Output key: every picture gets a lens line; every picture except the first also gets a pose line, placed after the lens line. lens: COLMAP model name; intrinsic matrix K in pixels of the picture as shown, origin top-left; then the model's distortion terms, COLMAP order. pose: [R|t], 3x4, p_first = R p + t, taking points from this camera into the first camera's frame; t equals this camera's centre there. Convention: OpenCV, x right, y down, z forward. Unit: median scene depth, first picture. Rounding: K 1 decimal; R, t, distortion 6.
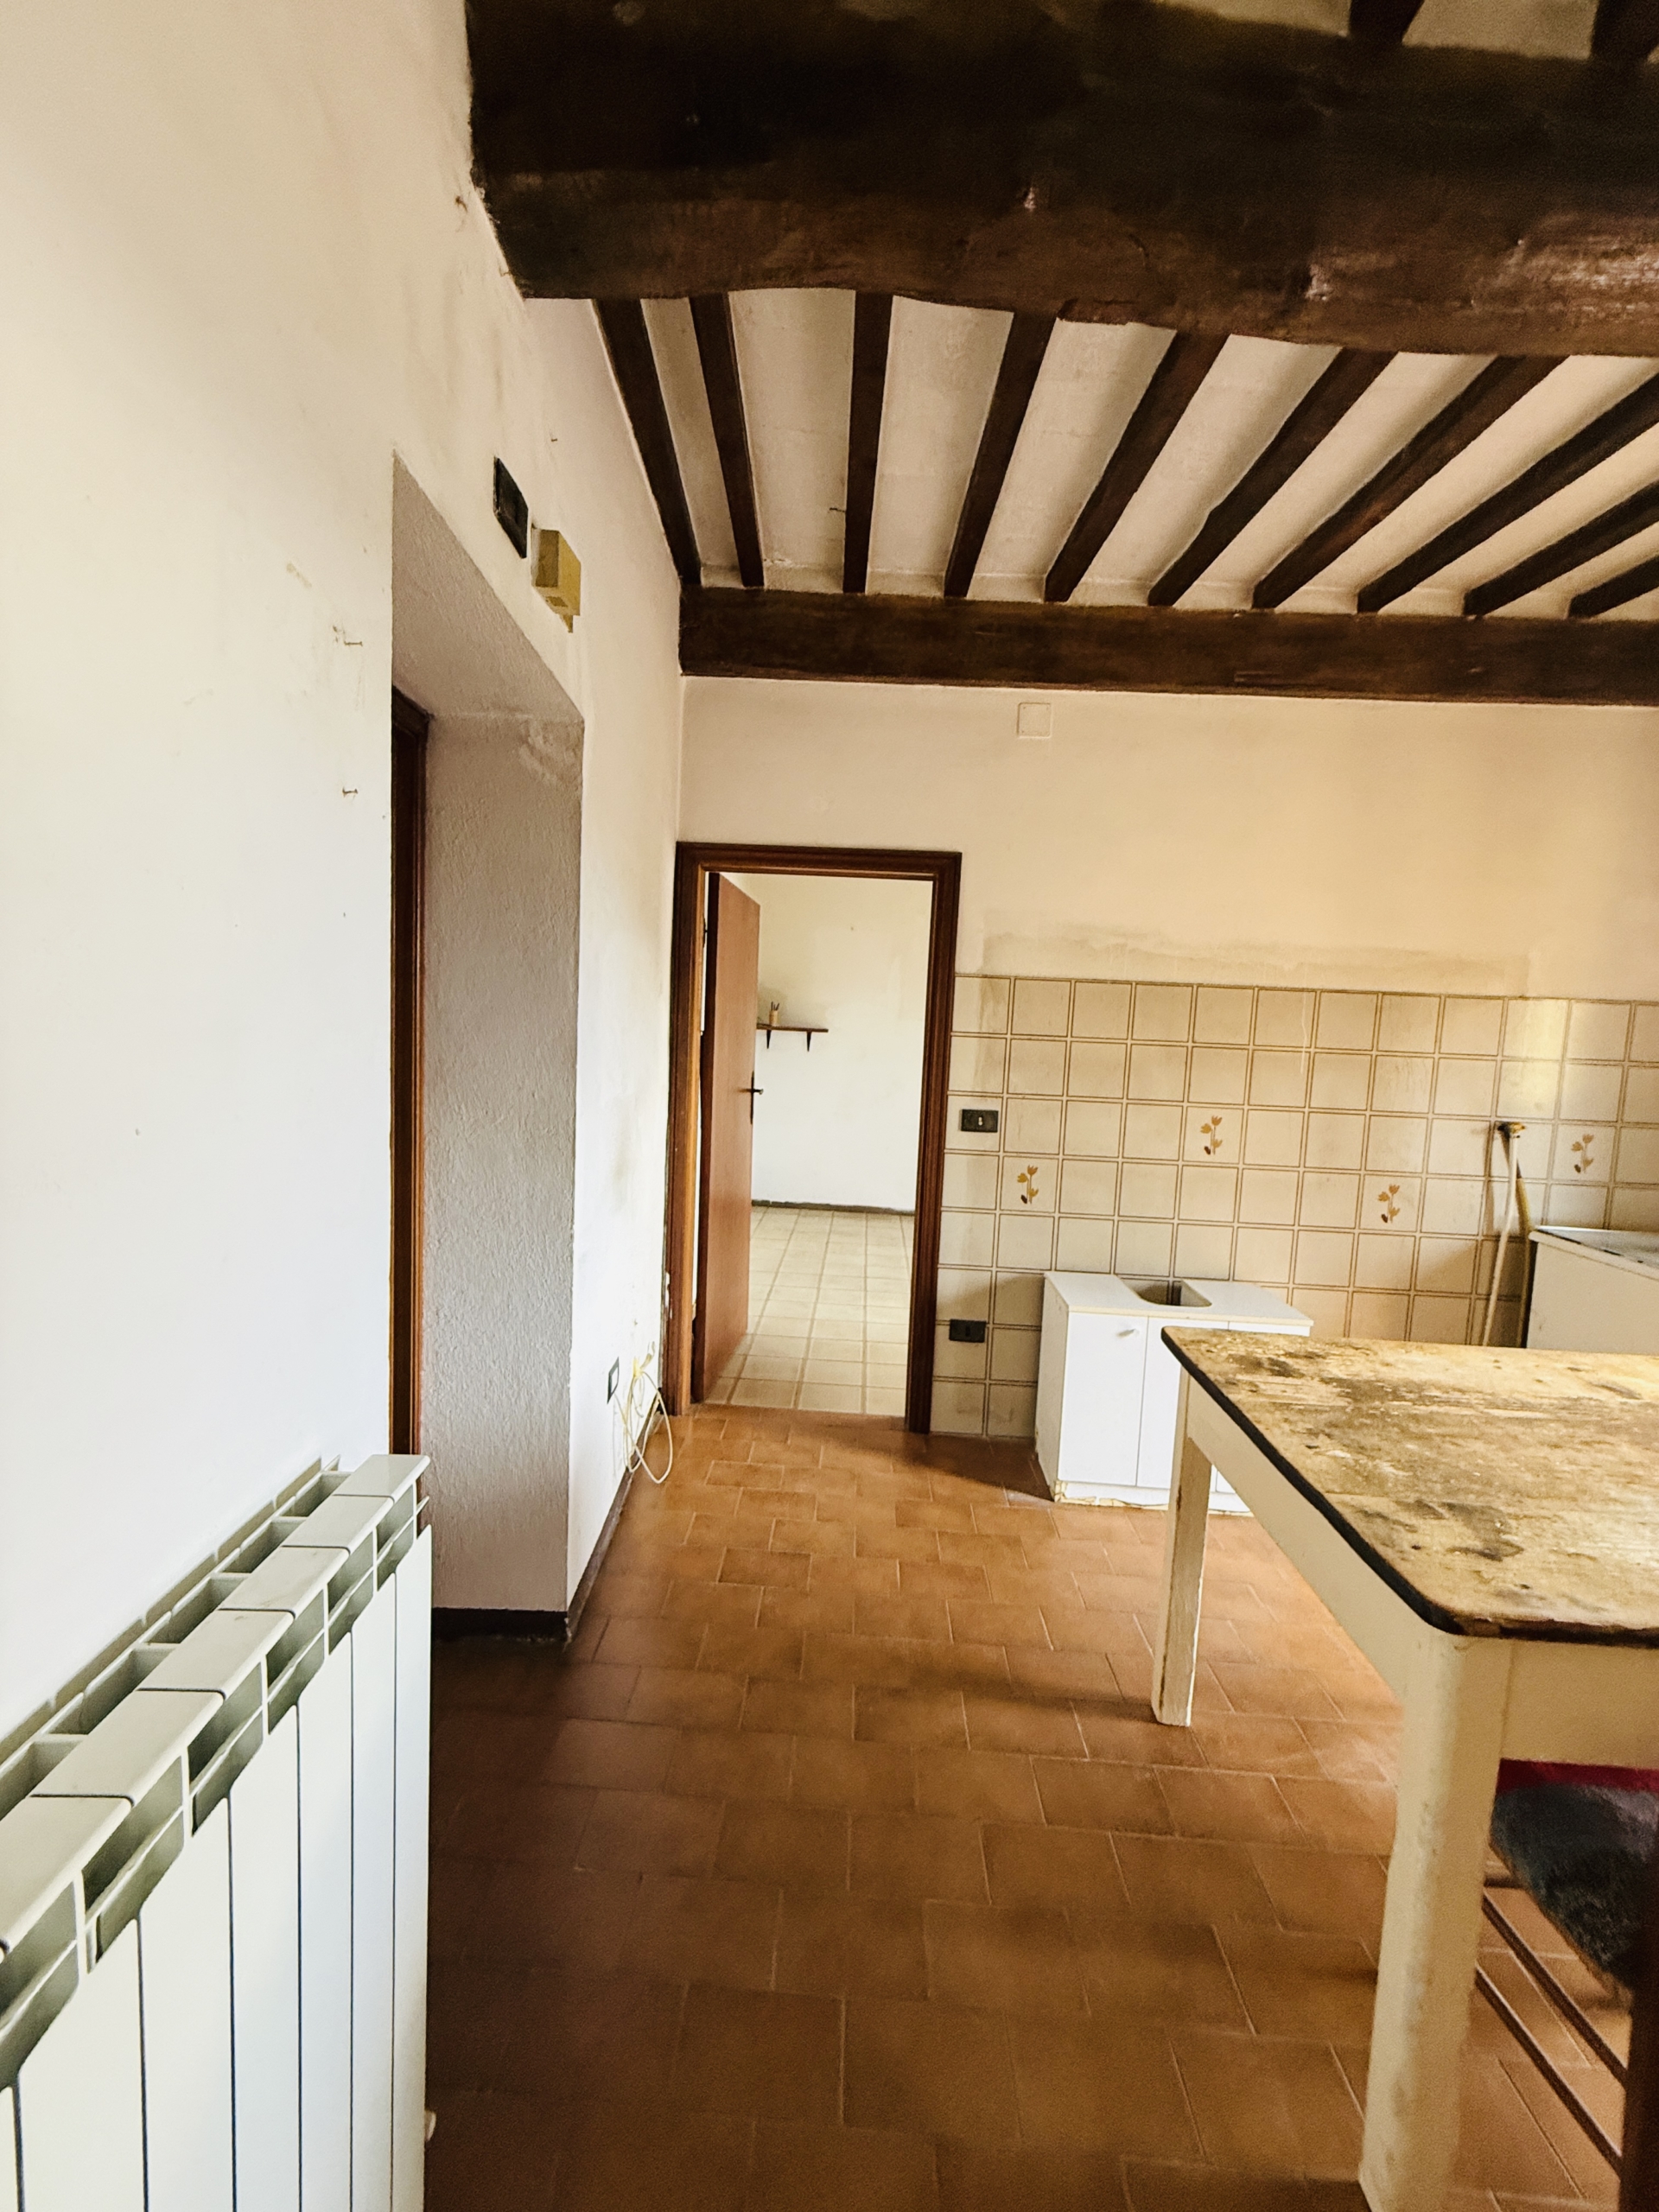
lens RADIAL K [[880.3, 0, 811.4], [0, 880.3, 1105.8], [0, 0, 1]] dist [-0.002959, -0.000046]
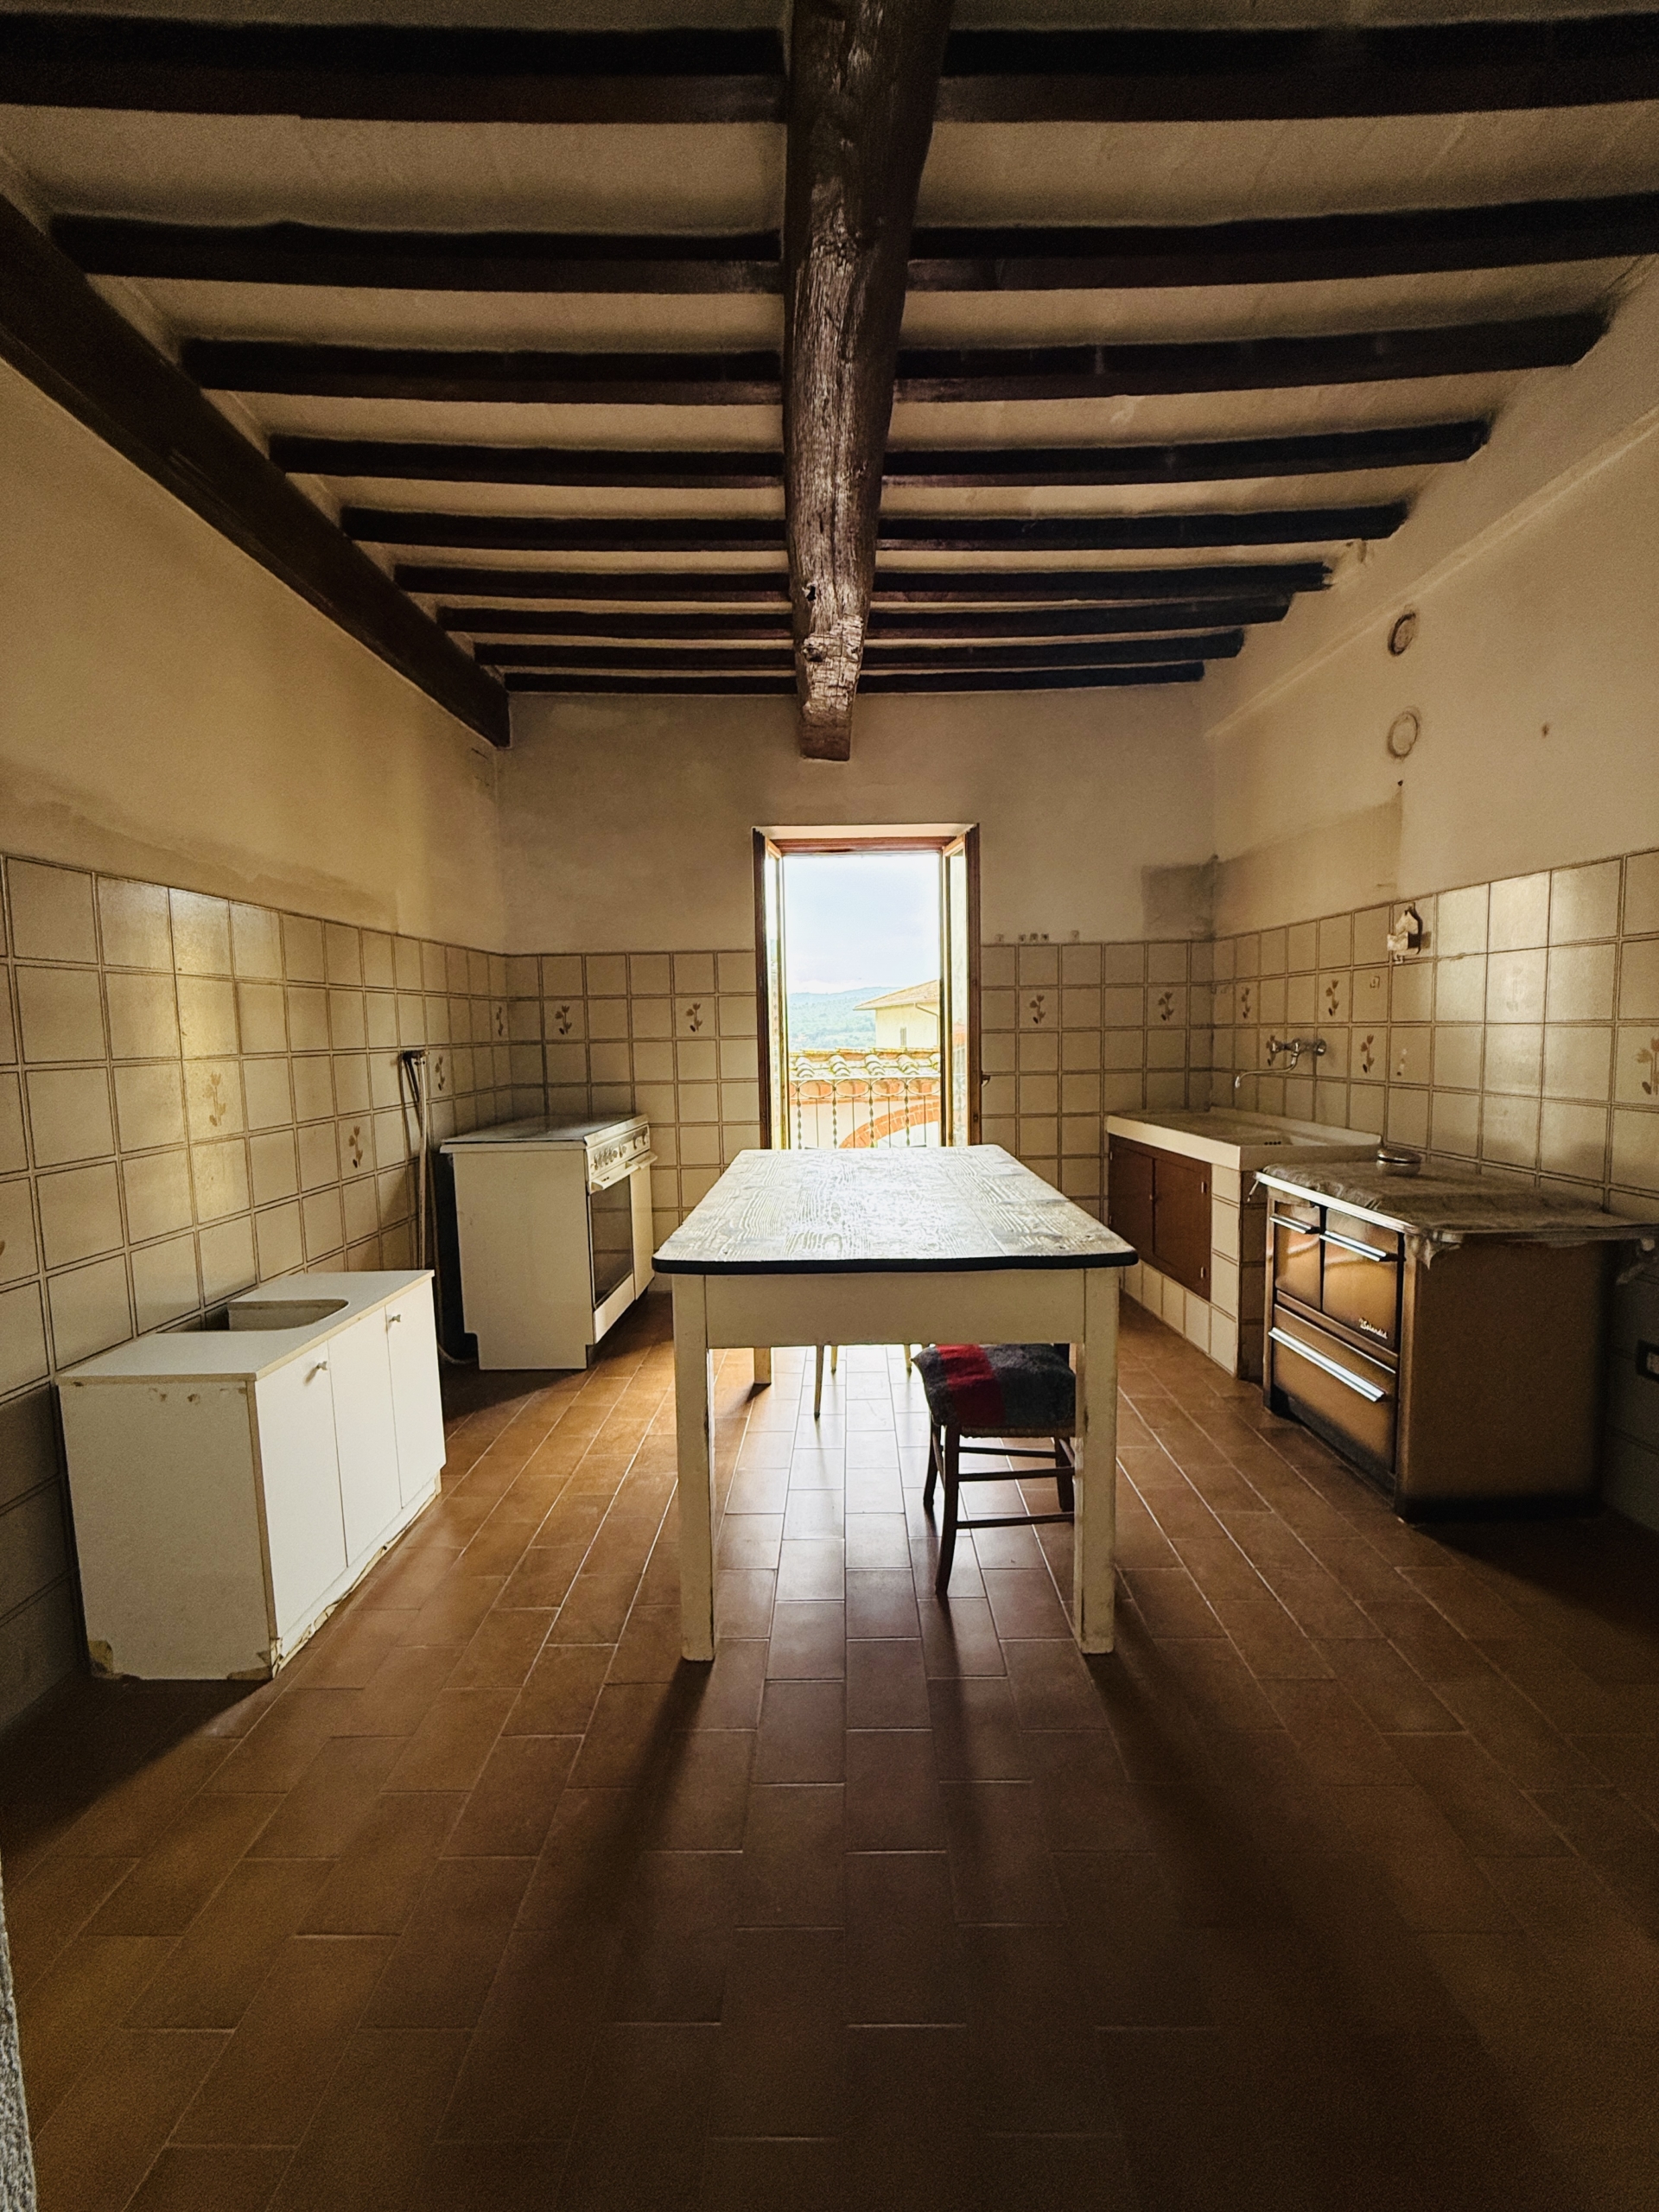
lens RADIAL K [[880.3, 0, 830.2], [0, 880.3, 1108.8], [0, 0, 1]] dist [-0.002959, -0.000046]
pose [[-0.049700, -0.132901, 0.989882, -0.515049], [0.105783, 0.984832, 0.137534, -0.009402], [-0.993146, 0.111548, -0.034887, 0.898524]]
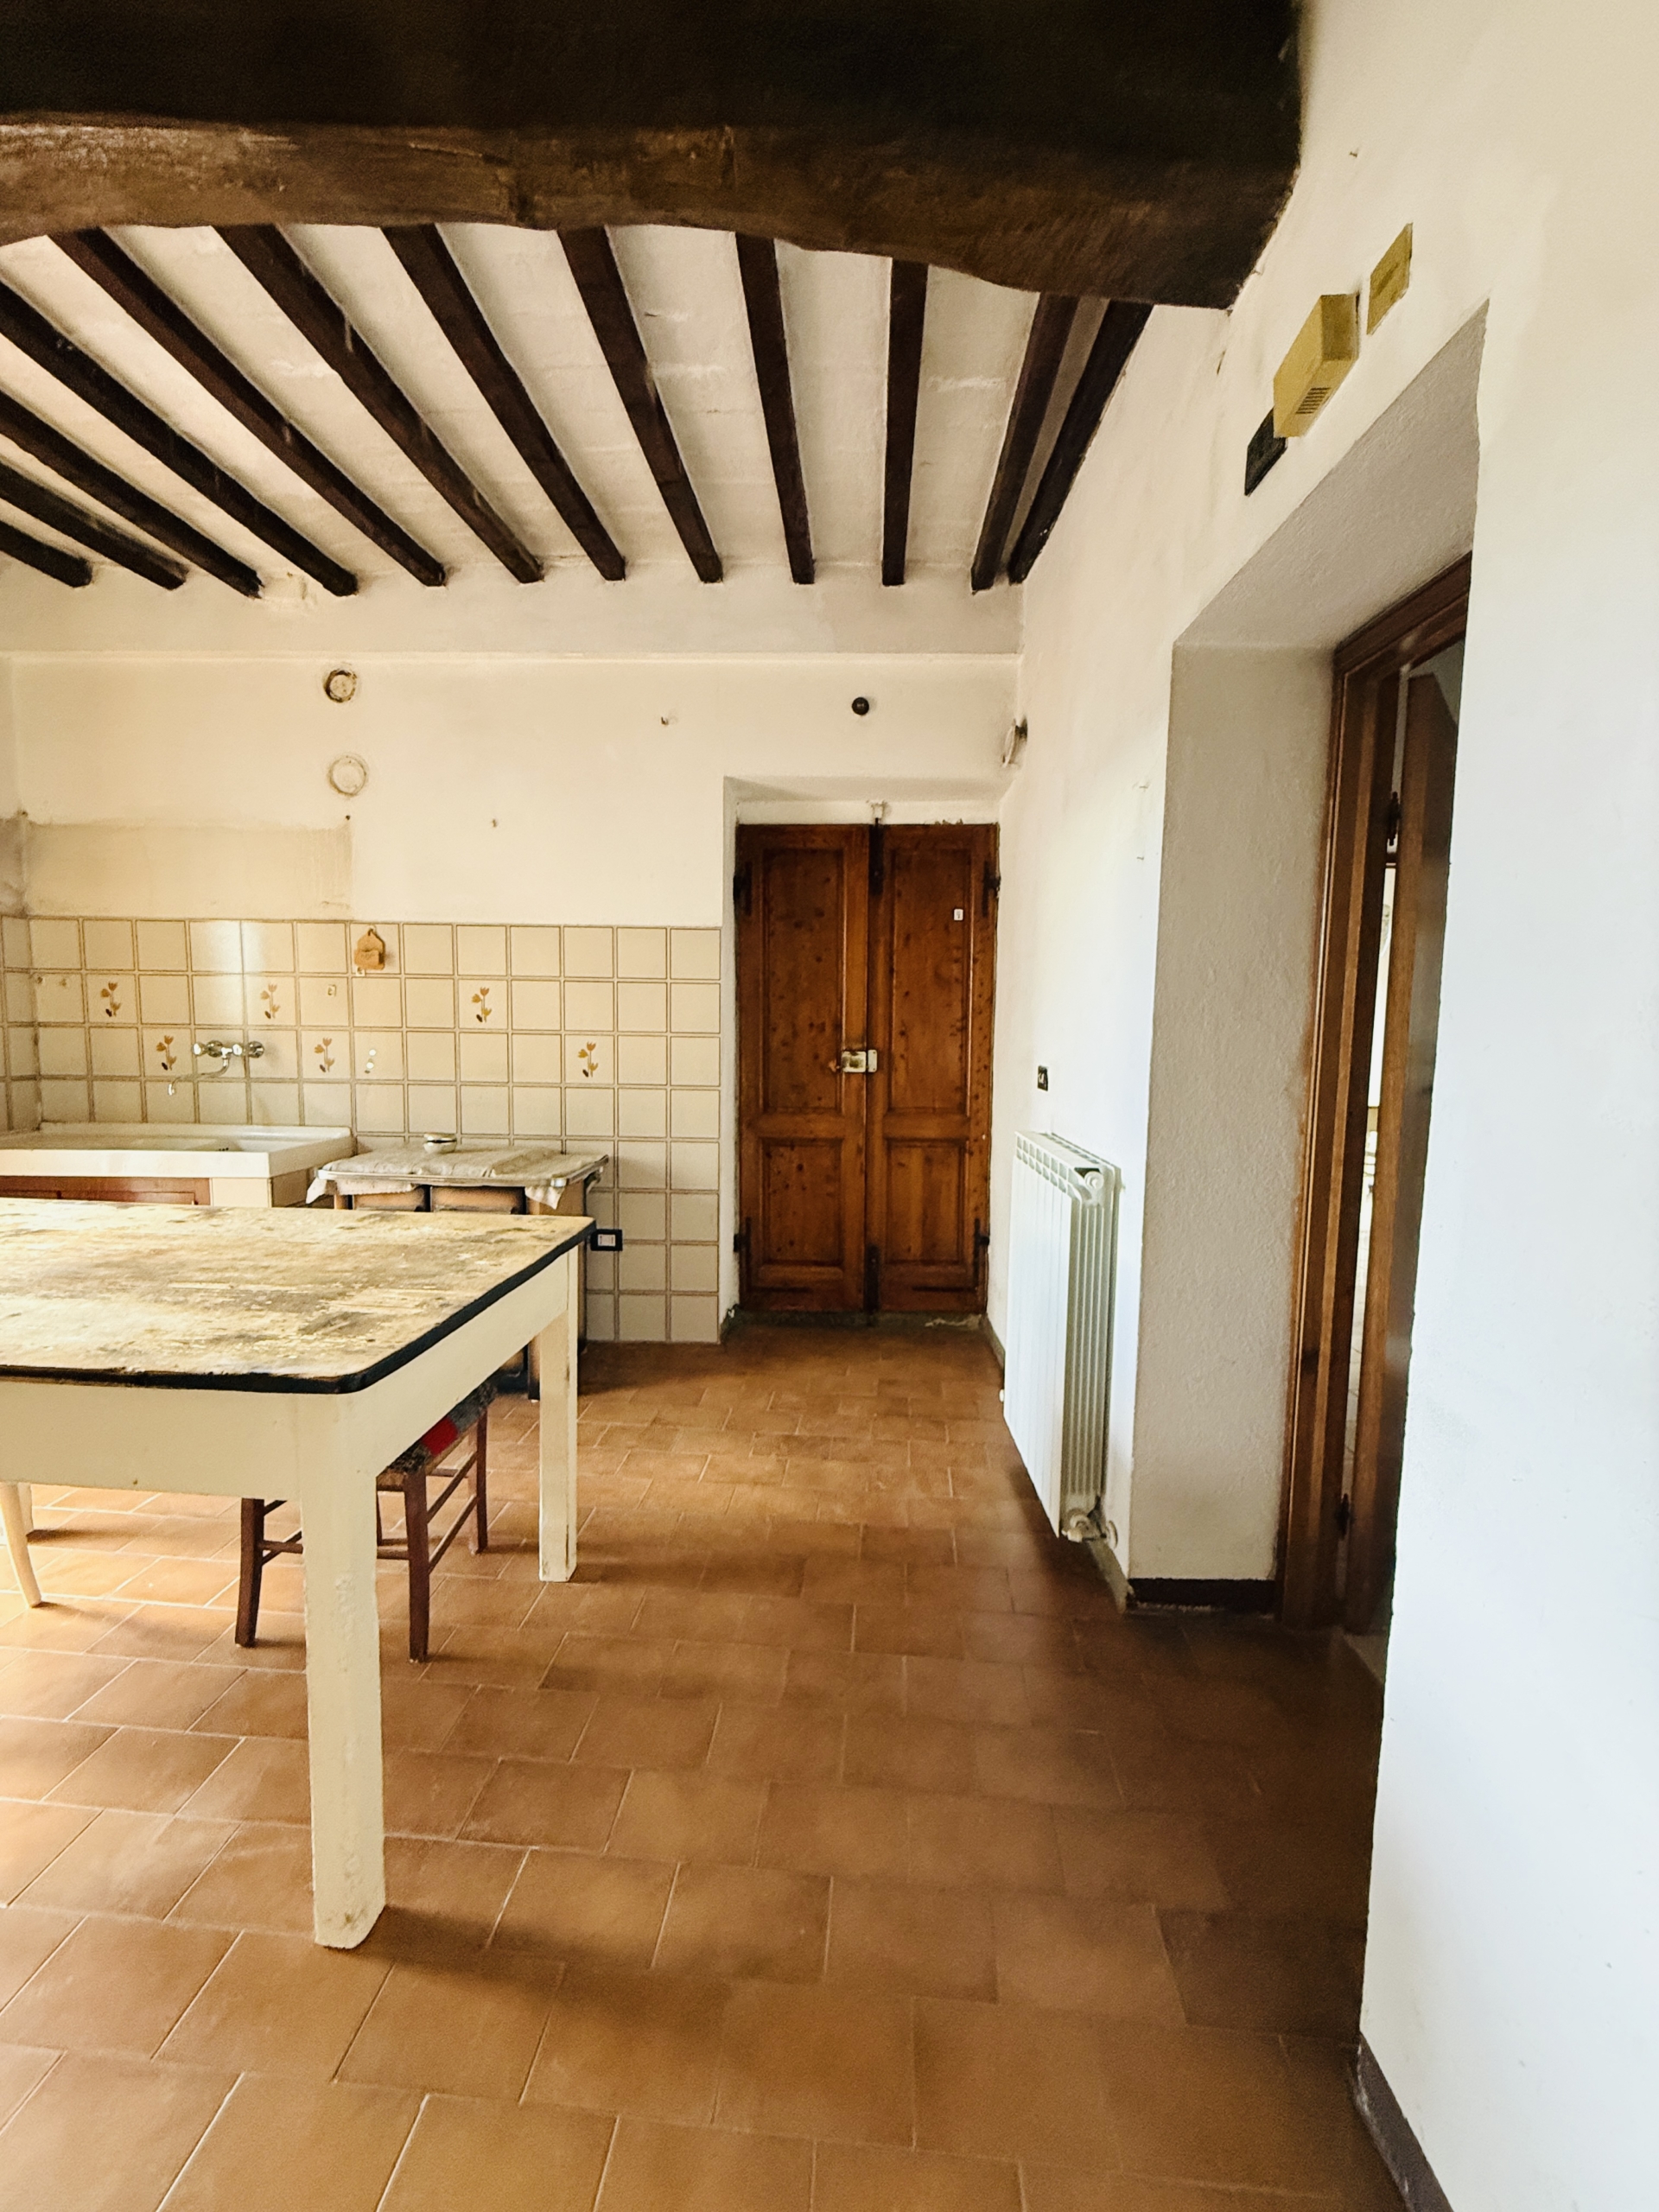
lens RADIAL K [[880.3, 0, 822.0], [0, 880.3, 1109.7], [0, 0, 1]] dist [-0.002959, -0.000046]
pose [[-0.998226, -0.059487, 0.002451, 0.097743], [-0.058074, 0.981927, 0.180131, -0.055038], [-0.013122, 0.179670, -0.983640, 1.669658]]
